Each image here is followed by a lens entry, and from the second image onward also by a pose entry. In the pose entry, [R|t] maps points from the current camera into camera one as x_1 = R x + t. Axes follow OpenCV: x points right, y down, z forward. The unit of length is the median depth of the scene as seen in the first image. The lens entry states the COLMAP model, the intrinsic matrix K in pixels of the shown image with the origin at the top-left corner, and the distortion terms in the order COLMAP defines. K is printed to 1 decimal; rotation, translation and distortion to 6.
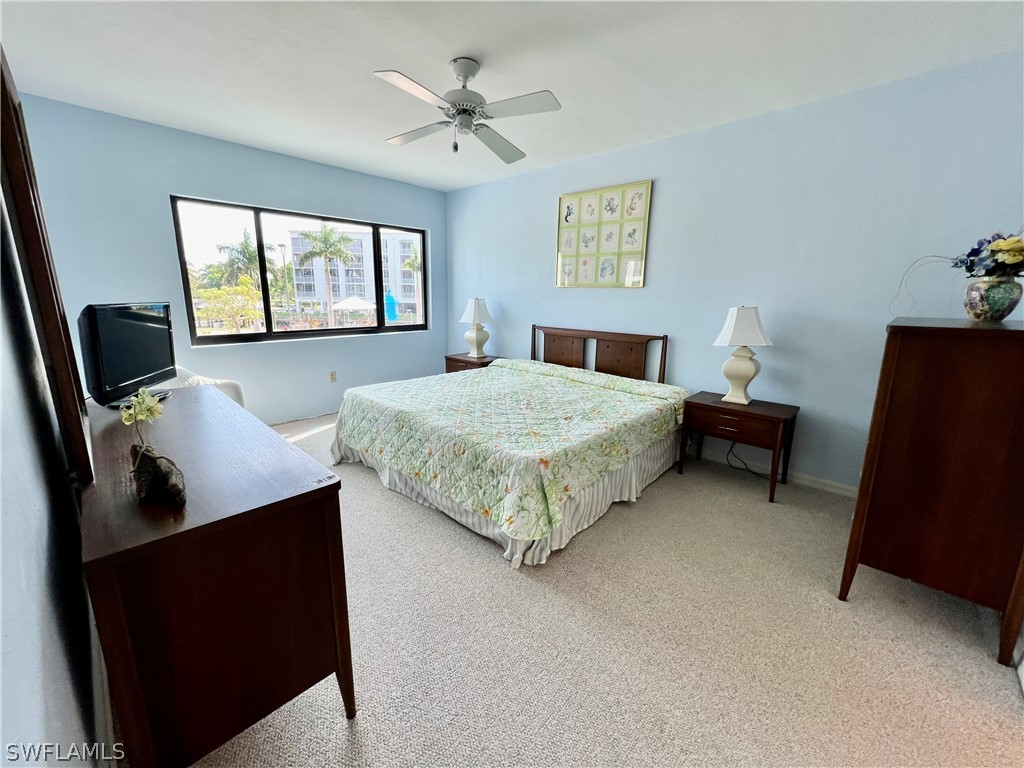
lens RADIAL K [[412.9, 0, 512.0], [0, 412.9, 384.0], [0, 0, 1]] dist [-0.000161, -0.000012]
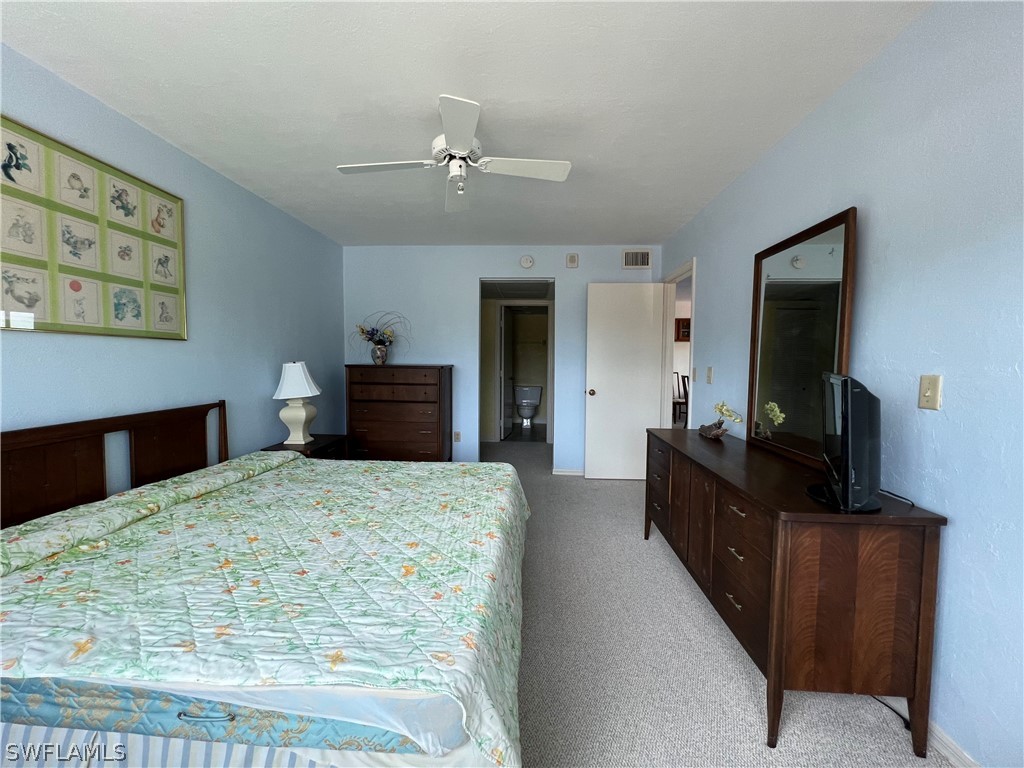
lens RADIAL K [[414.1, 0, 512.0], [0, 414.1, 384.0], [0, 0, 1]] dist [-0.000343, -0.000077]
pose [[-0.638269, -0.061000, 0.767393, -0.559451], [0.146359, 0.969058, 0.198762, -0.211590], [-0.755772, 0.239179, -0.609591, 0.975329]]
